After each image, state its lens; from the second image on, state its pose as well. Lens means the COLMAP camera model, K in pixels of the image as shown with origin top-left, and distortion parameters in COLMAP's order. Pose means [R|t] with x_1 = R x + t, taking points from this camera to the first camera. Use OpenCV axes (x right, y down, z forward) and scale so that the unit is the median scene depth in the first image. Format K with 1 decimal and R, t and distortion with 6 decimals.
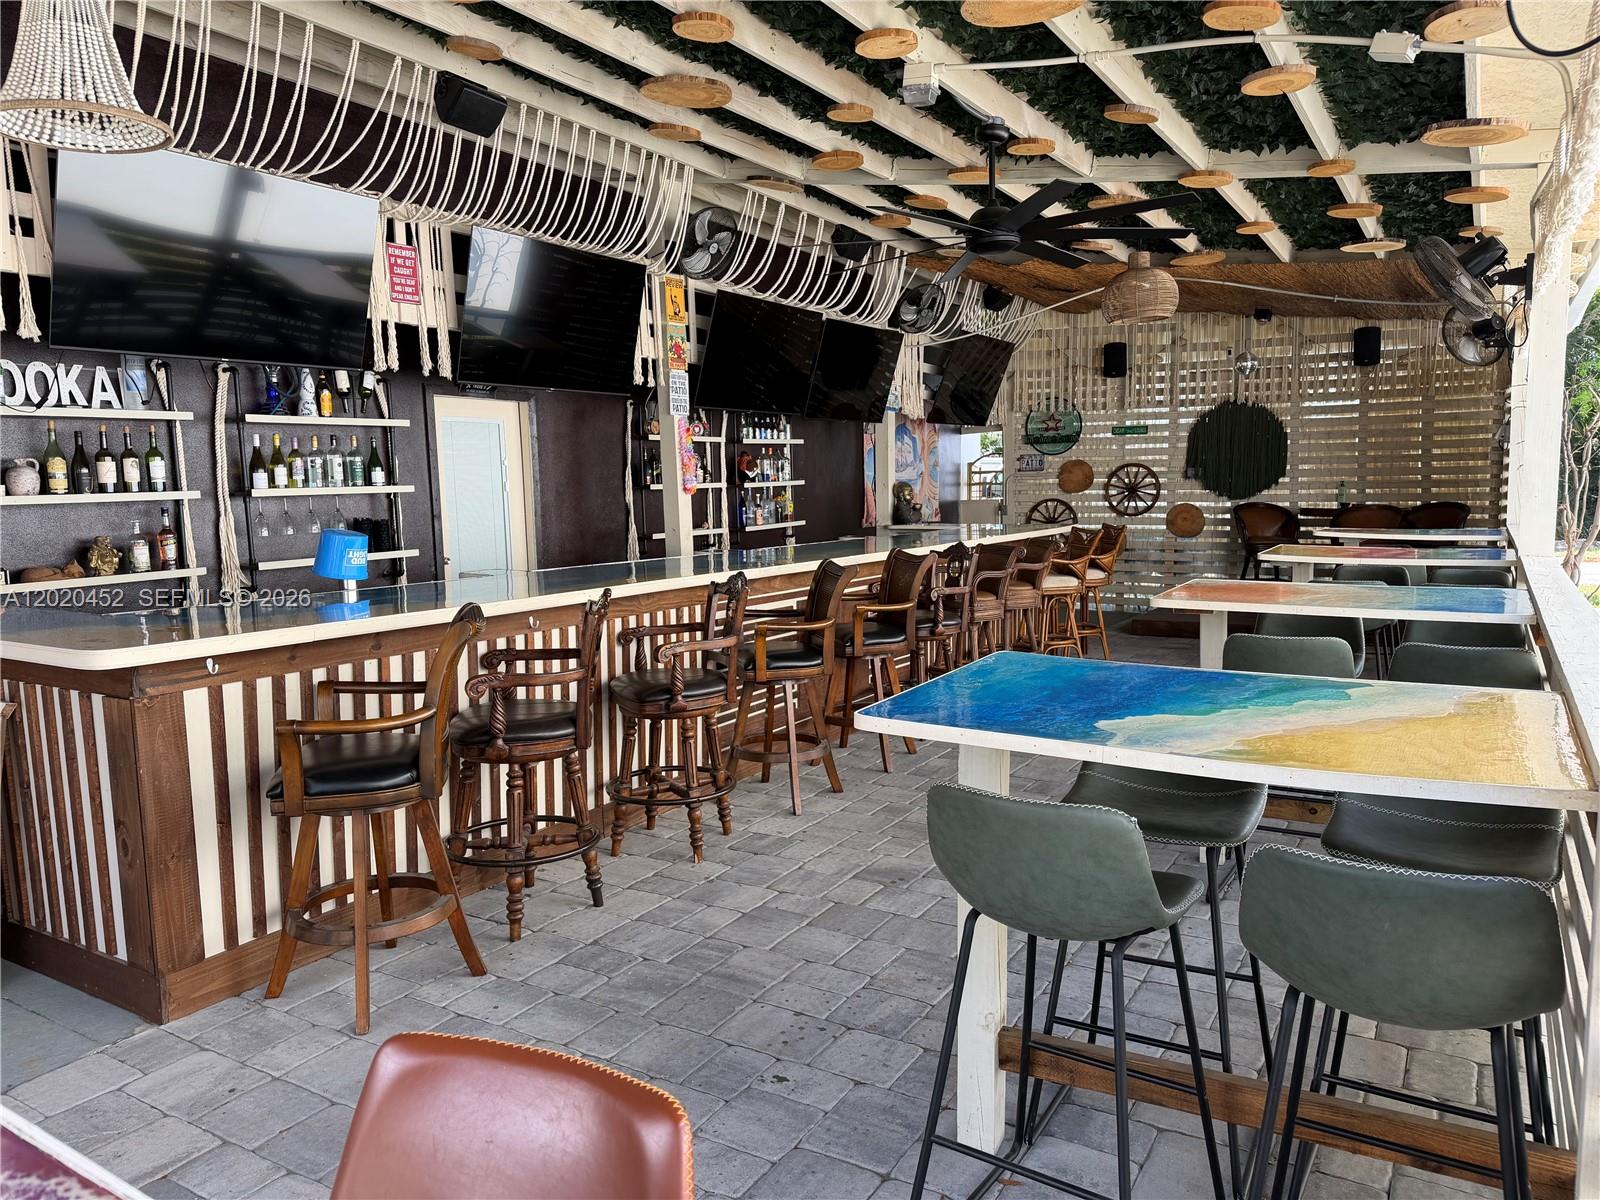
lens RADIAL K [[1110.2, 0, 782.3], [0, 1110.2, 597.9], [0, 0, 1]] dist [0.143687, -0.267406]
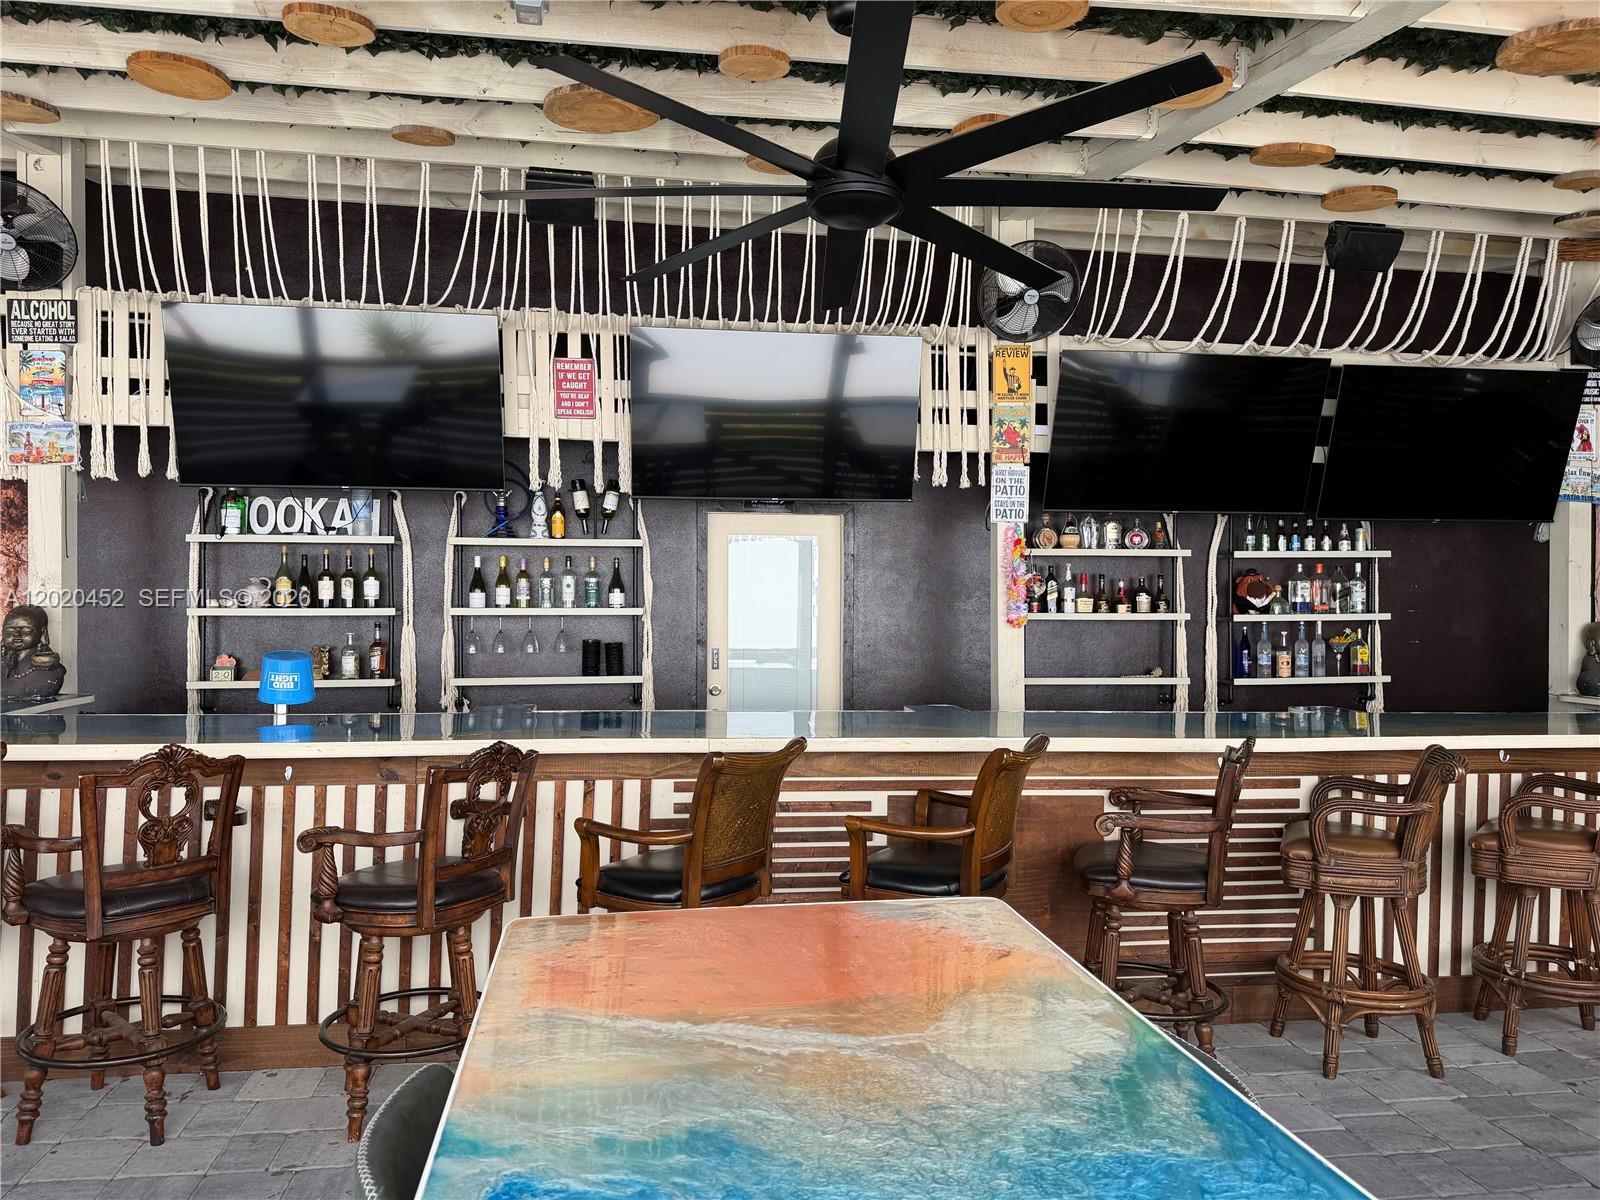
lens RADIAL K [[1108.8, 0, 789.0], [0, 1108.8, 611.2], [0, 0, 1]] dist [0.049401, -0.059200]
pose [[0.649373, 0.032802, -0.759762, 0.431574], [-0.099306, 0.994172, -0.041956, -0.067335], [0.753958, 0.102694, 0.648846, 0.469572]]
